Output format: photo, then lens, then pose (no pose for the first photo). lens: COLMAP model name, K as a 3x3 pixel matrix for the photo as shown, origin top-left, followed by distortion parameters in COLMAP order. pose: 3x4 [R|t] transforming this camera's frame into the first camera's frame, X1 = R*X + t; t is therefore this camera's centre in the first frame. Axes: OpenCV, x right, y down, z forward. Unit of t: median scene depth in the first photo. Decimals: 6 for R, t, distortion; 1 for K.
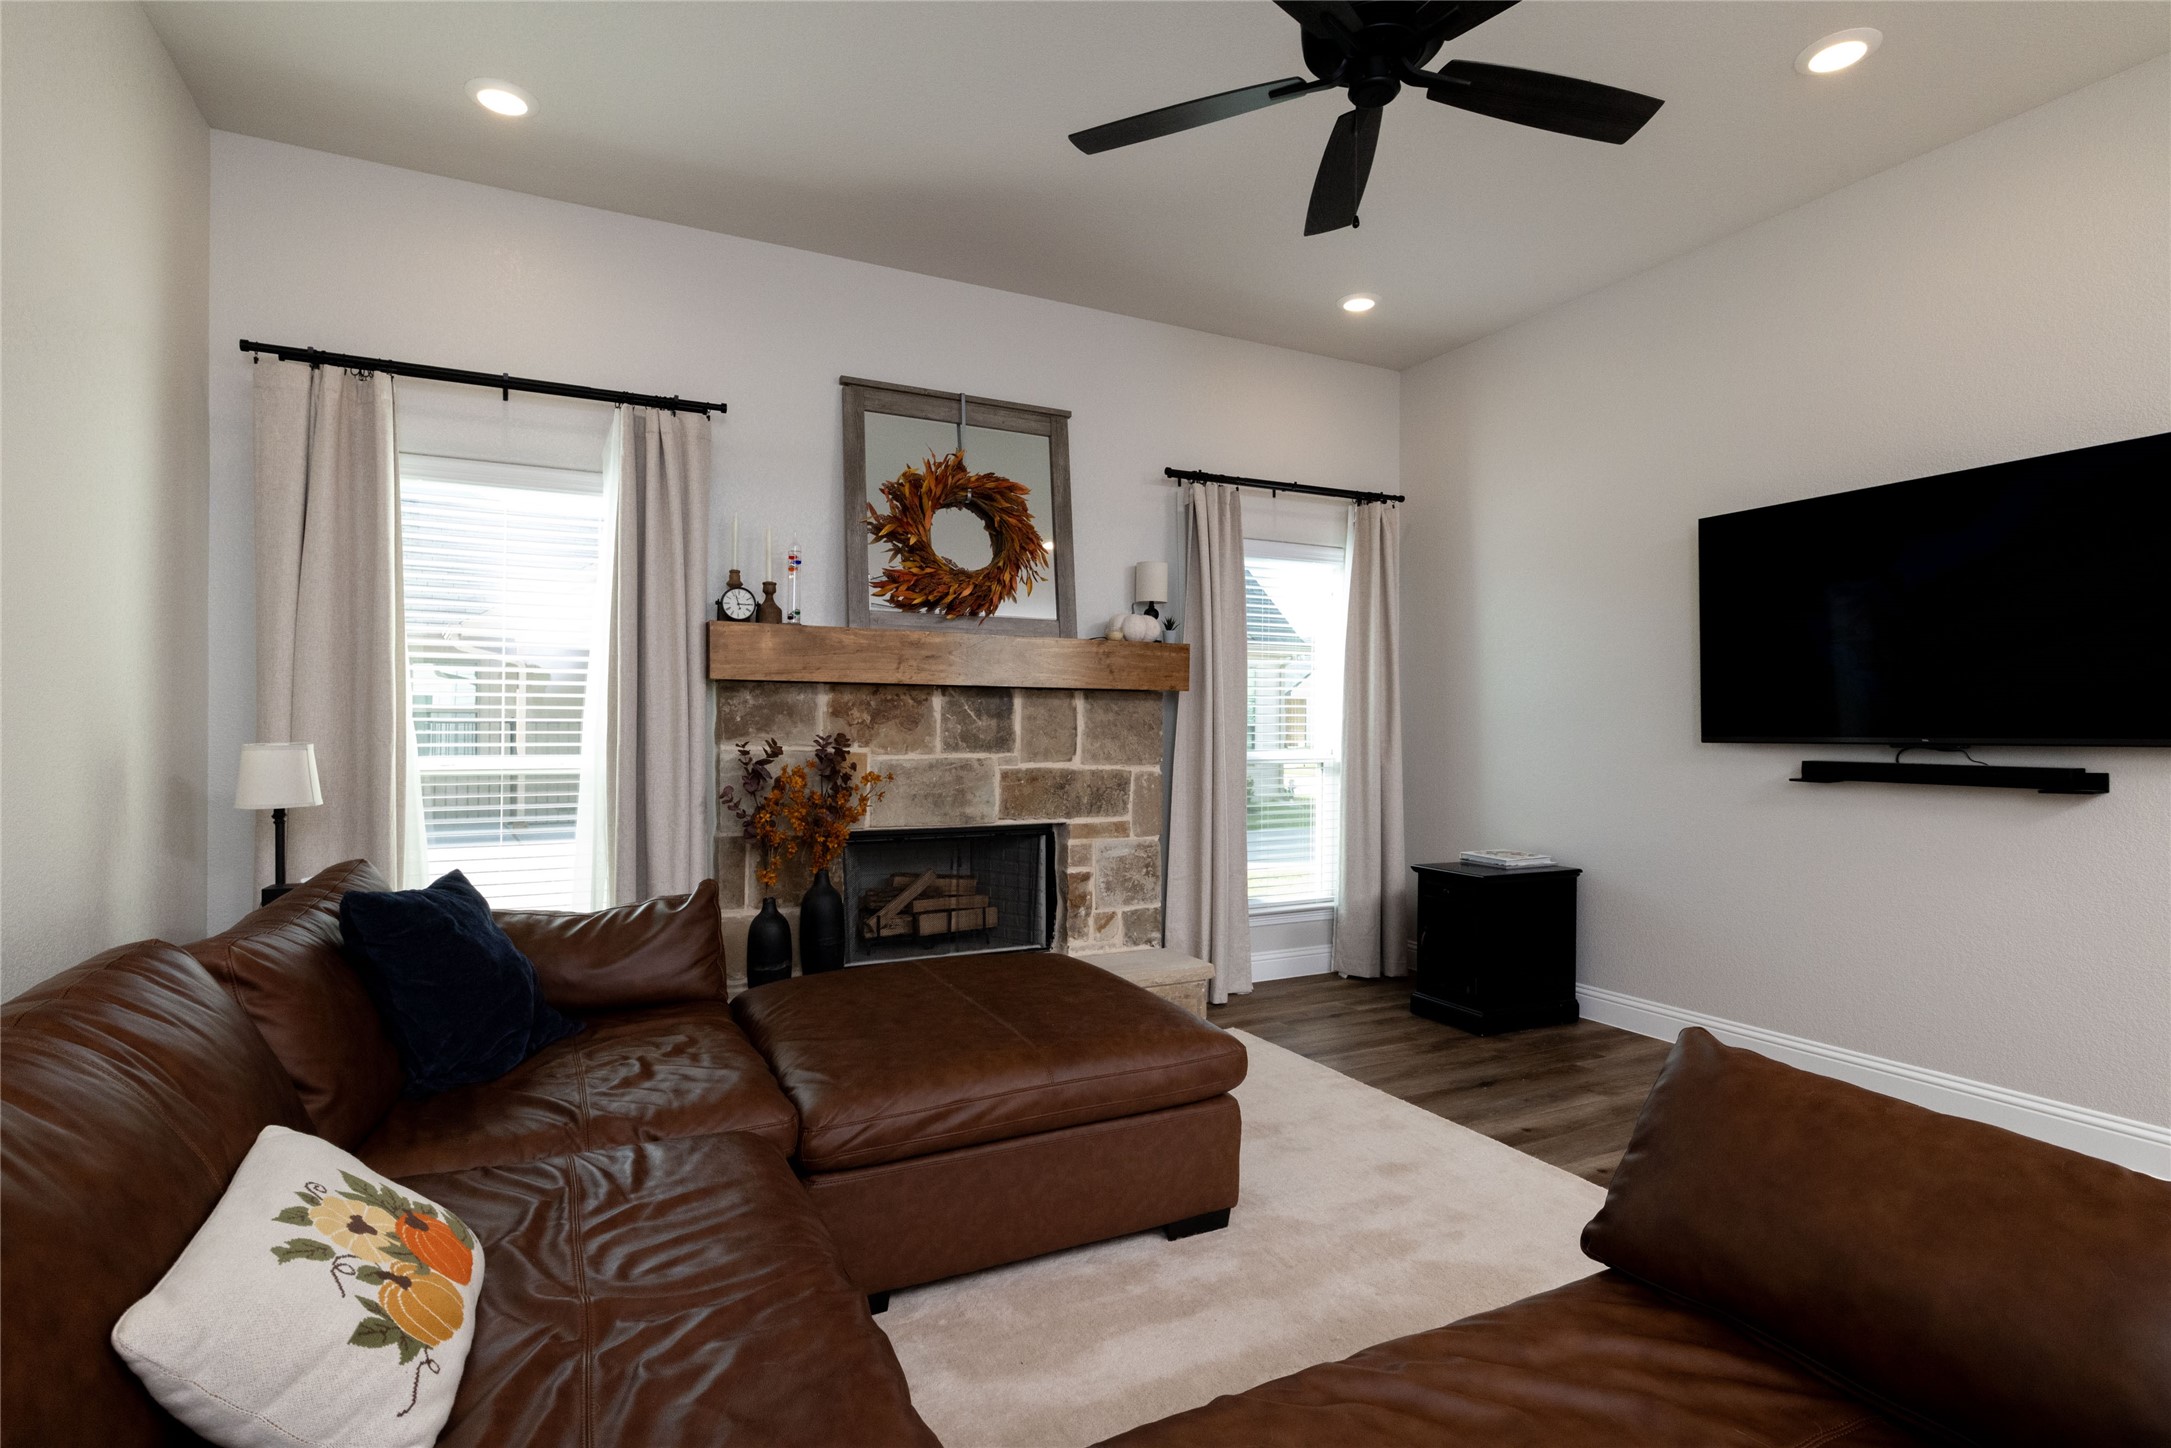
lens RADIAL K [[1089.5, 0, 1061.1], [0, 1089.5, 711.1], [0, 0, 1]] dist [0.002613, 0.000542]
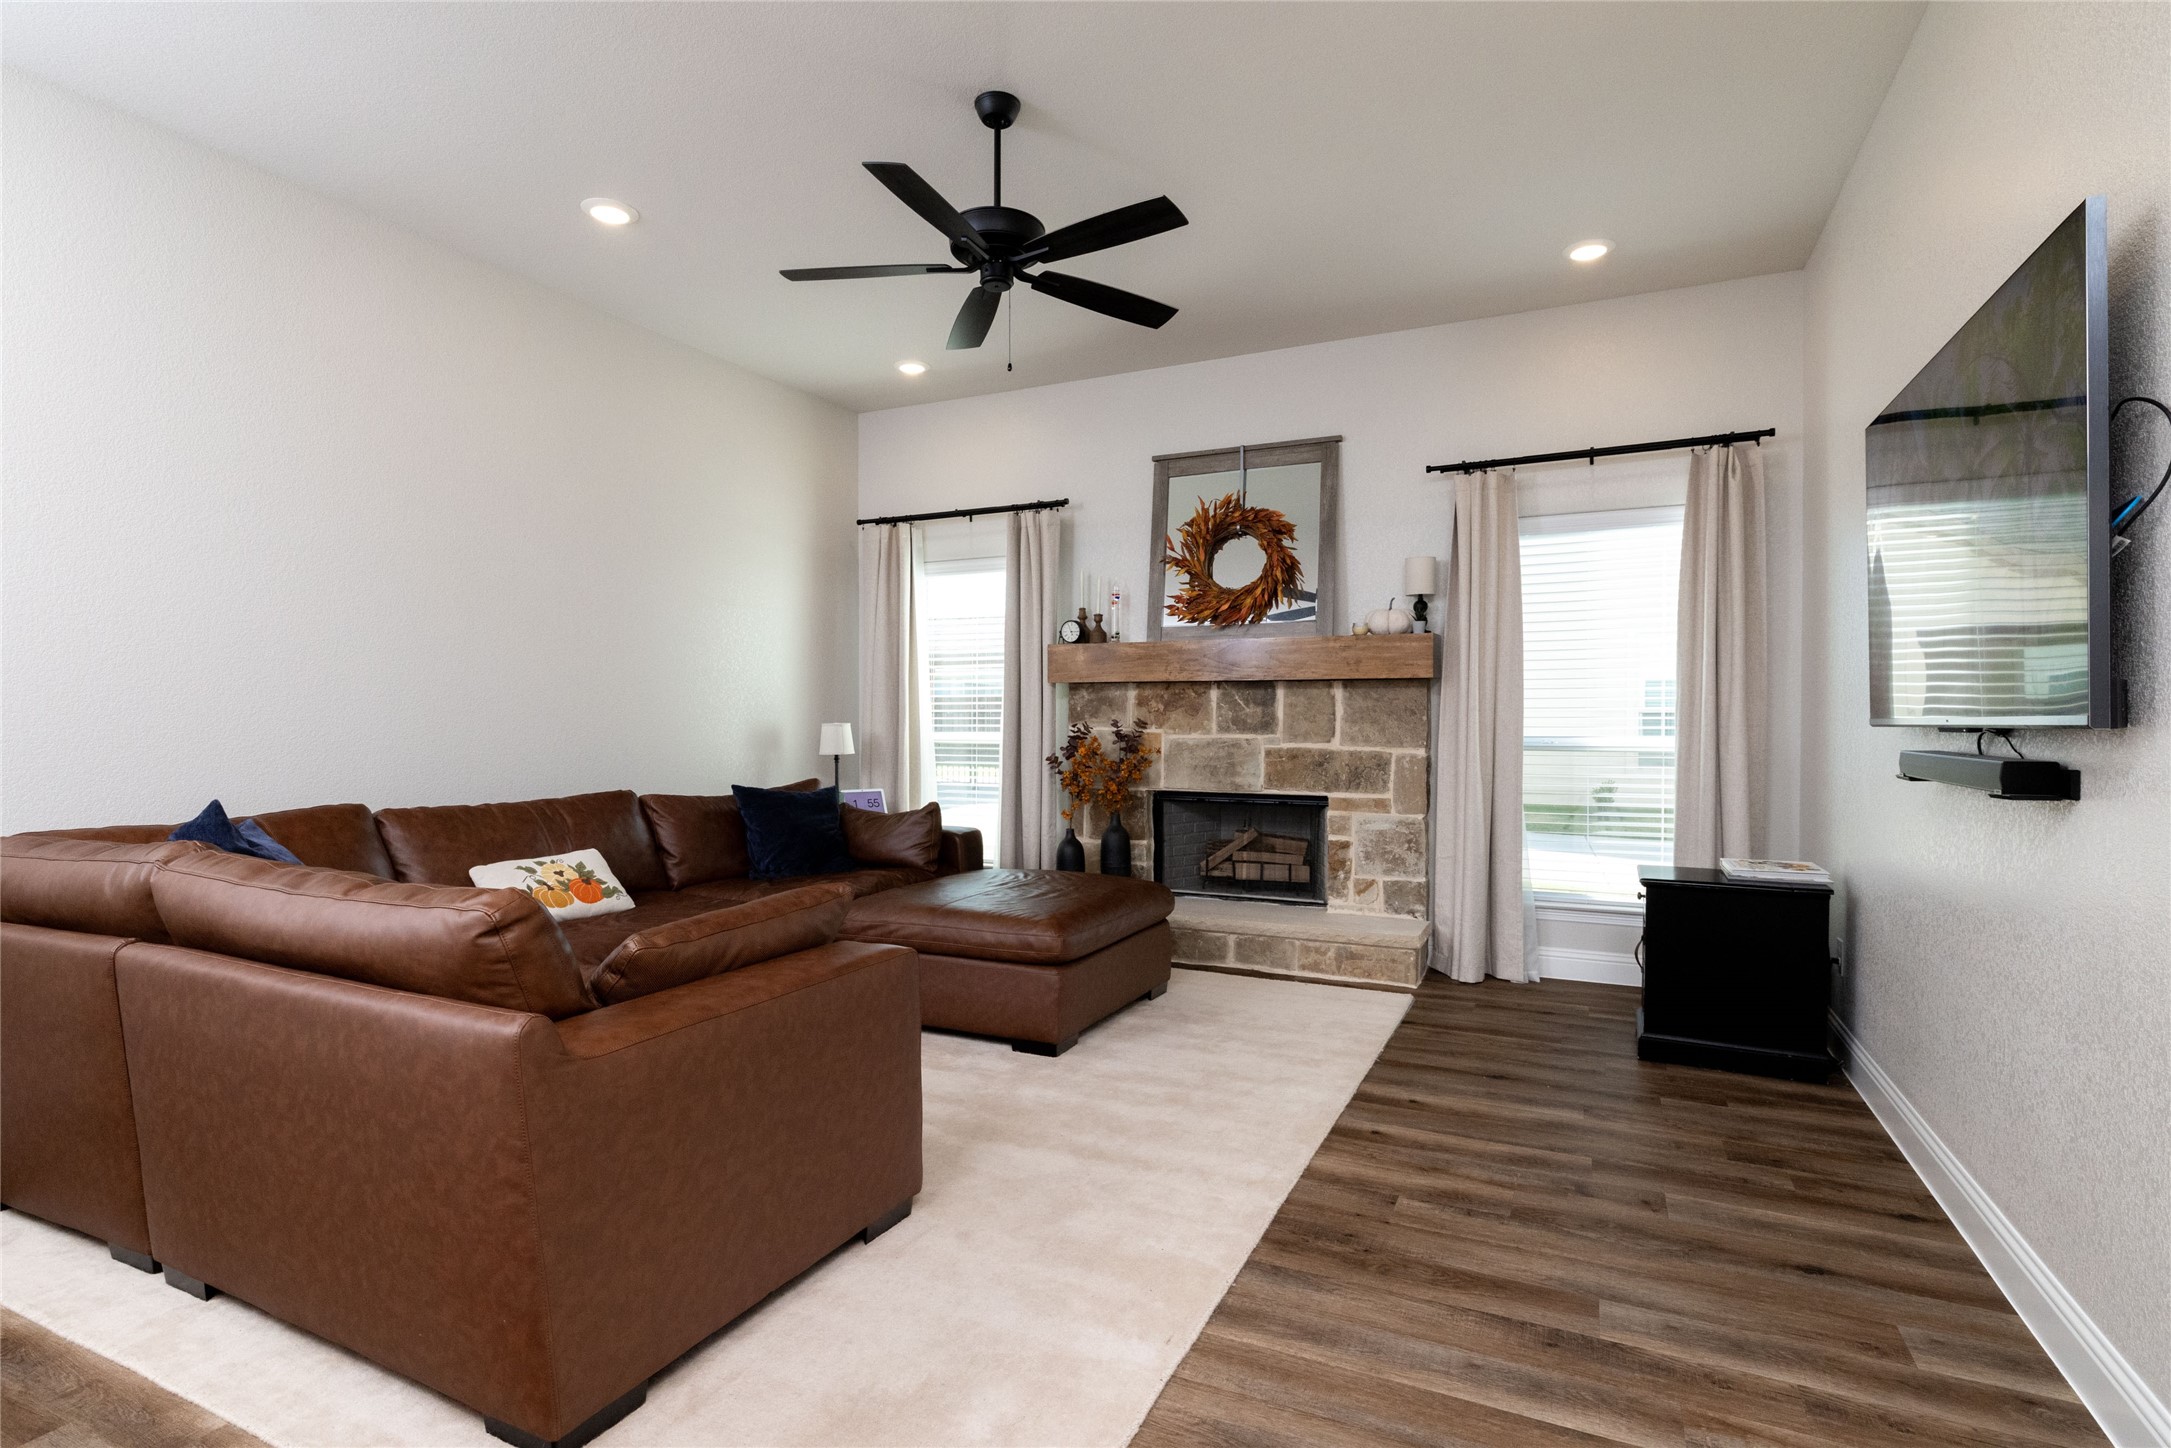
lens RADIAL K [[1057.4, 0, 1085.5], [0, 1057.4, 724.0], [0, 0, 1]] dist [0.001134, 0.000132]
pose [[0.601178, -0.003202, -0.799108, 0.767157], [0.009992, 0.999944, 0.003510, 0.020452], [0.799052, -0.010095, 0.601177, 0.128144]]
